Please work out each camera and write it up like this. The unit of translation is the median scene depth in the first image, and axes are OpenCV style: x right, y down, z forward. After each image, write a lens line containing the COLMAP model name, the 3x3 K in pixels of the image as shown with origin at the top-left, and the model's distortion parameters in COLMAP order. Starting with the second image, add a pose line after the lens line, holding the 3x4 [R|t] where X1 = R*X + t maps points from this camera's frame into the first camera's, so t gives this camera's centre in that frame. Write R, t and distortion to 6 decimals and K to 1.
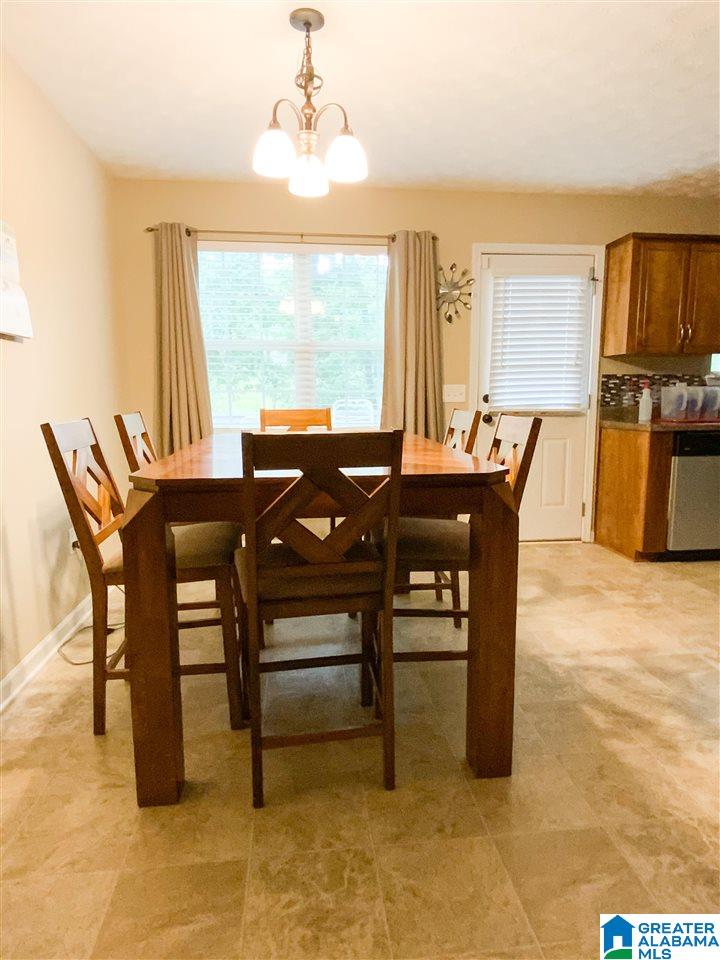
lens RADIAL K [[560.4, 0, 361.7], [0, 560.4, 478.5], [0, 0, 1]] dist [0.000603, -0.000213]
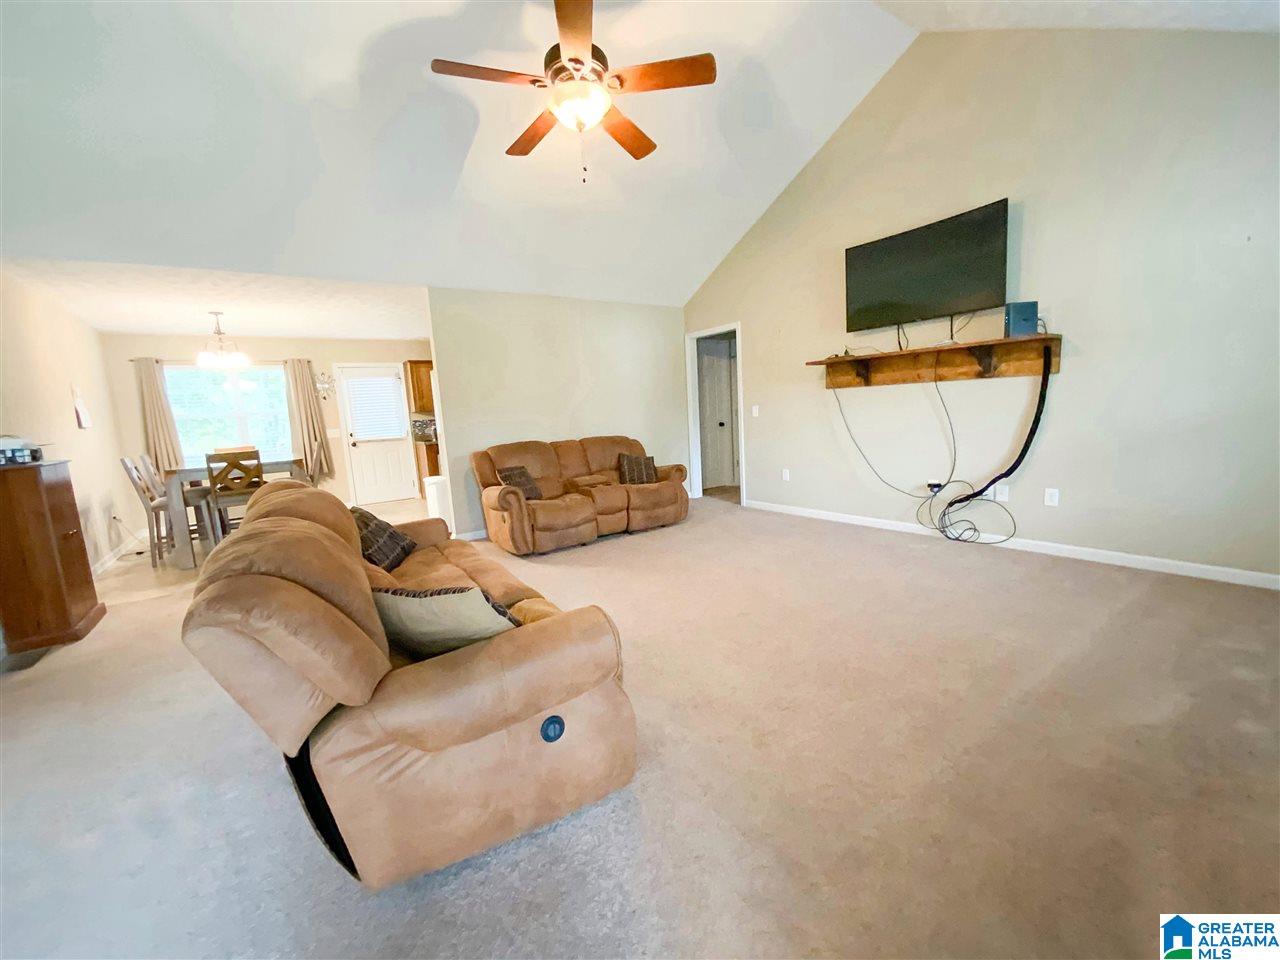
lens RADIAL K [[515.2, 0, 633.3], [0, 515.2, 475.9], [0, 0, 1]] dist [0.002311, -0.000722]
pose [[0.879163, -0.103914, 0.465053, 0.251975], [0.123558, 0.992266, -0.011862, 0.168730], [-0.460224, 0.067890, 0.885204, -1.232856]]
